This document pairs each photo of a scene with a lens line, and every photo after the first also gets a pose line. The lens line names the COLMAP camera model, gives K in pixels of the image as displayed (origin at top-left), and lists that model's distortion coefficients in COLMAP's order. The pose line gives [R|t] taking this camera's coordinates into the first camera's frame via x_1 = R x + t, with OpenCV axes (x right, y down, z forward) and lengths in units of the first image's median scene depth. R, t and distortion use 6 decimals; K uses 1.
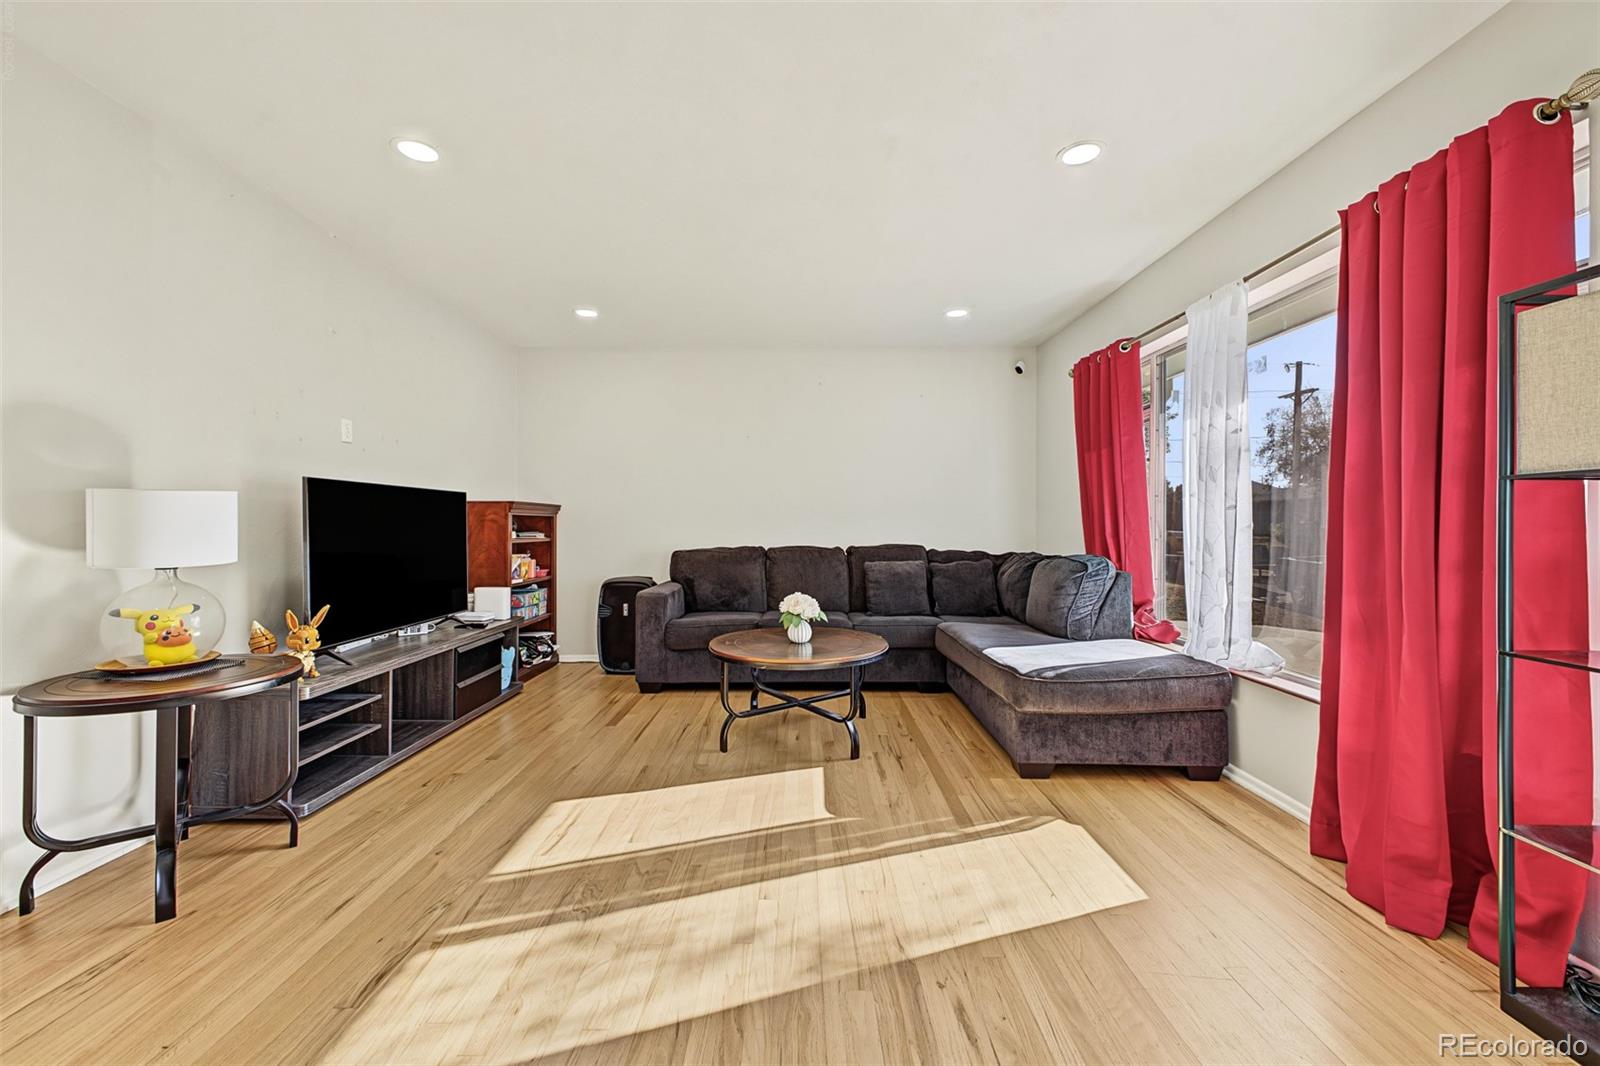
lens RADIAL K [[639.5, 0, 804.3], [0, 639.5, 521.4], [0, 0, 1]] dist [0.039433, -0.012319]
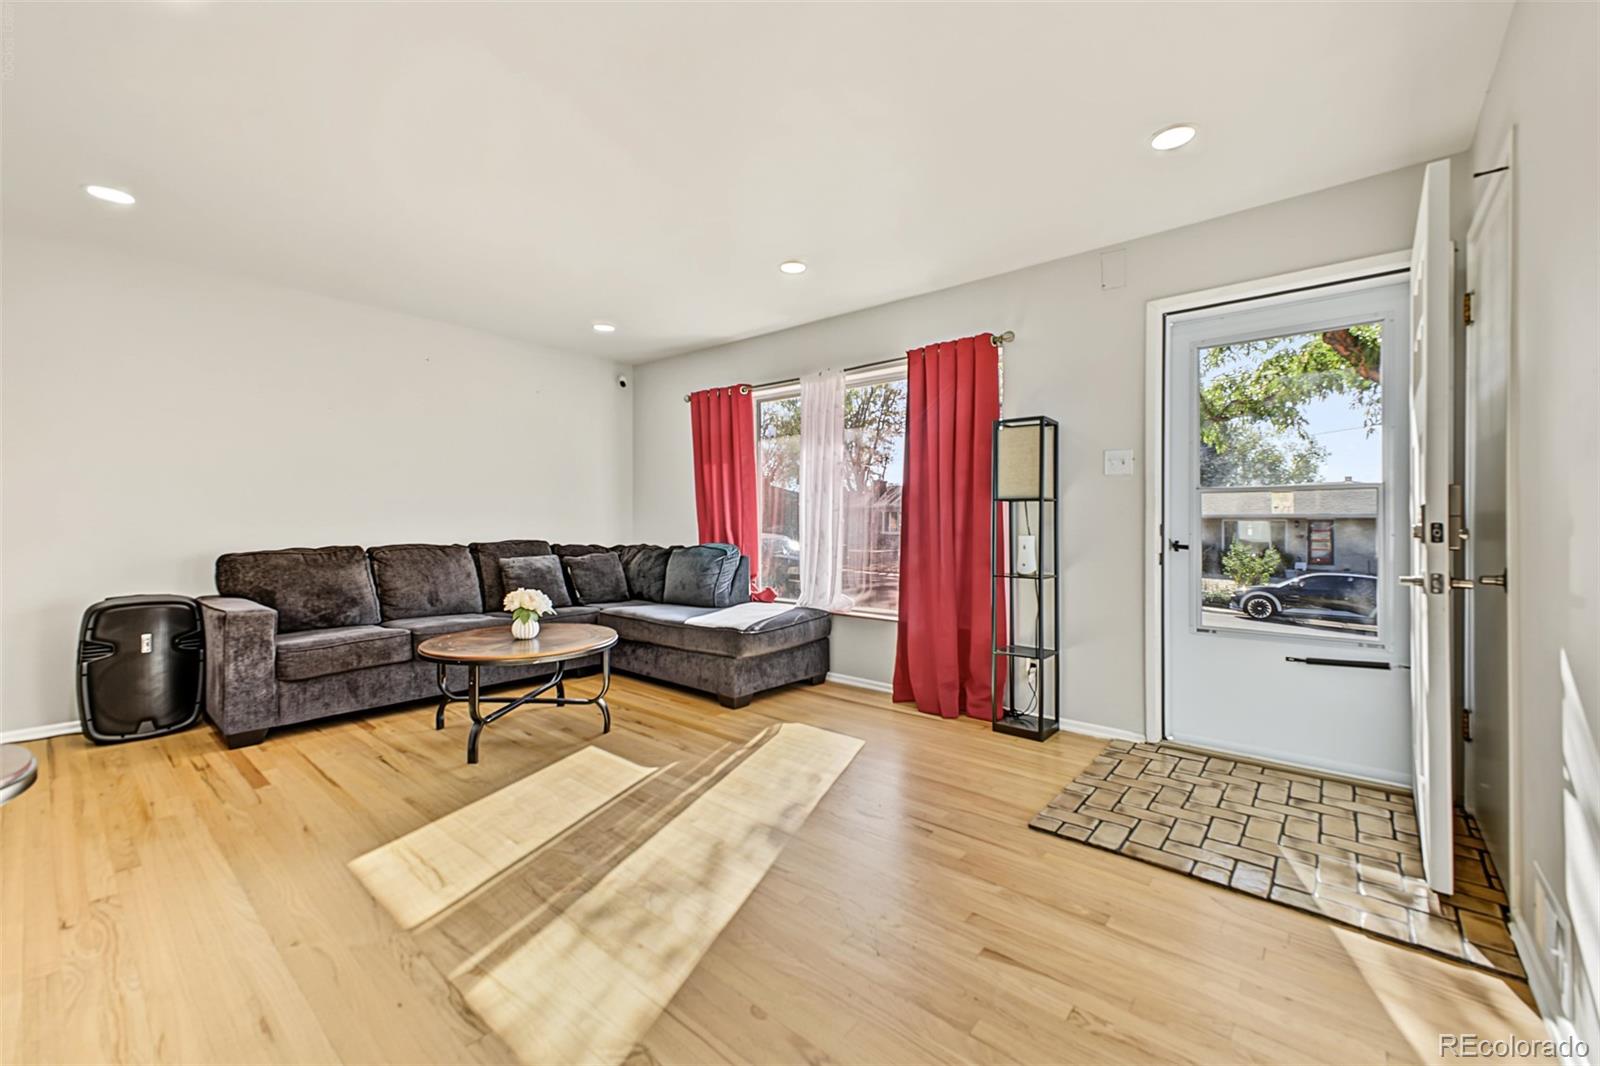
lens RADIAL K [[647.7, 0, 795.5], [0, 647.7, 526.3], [0, 0, 1]] dist [0.021379, -0.000282]
pose [[0.640977, -0.003184, 0.767553, -0.567828], [-0.005567, 0.999946, 0.008797, 0.005302], [-0.767540, -0.009912, 0.640925, 0.043898]]
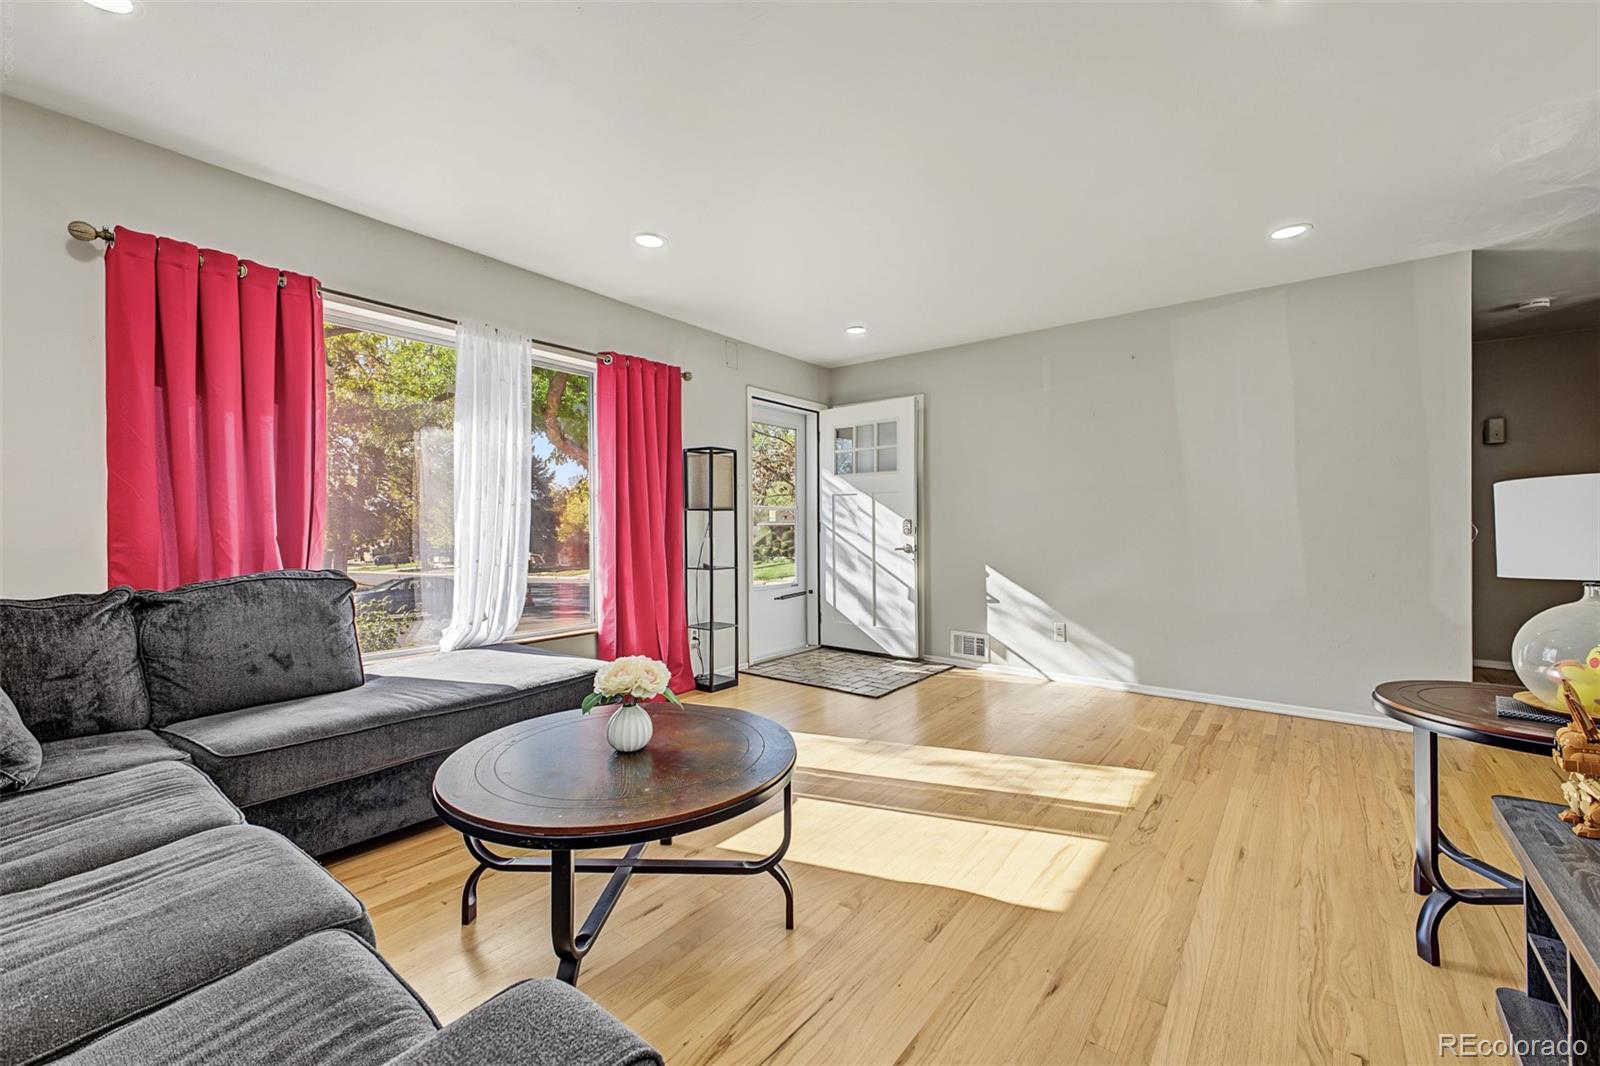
lens RADIAL K [[631.6, 0, 819.6], [0, 631.6, 529.4], [0, 0, 1]] dist [0.000225, -0.000076]
pose [[-0.799156, 0.002379, 0.601119, -0.494650], [0.002424, 0.999997, -0.000735, 0.014233], [-0.601119, 0.000869, -0.799159, 1.470023]]
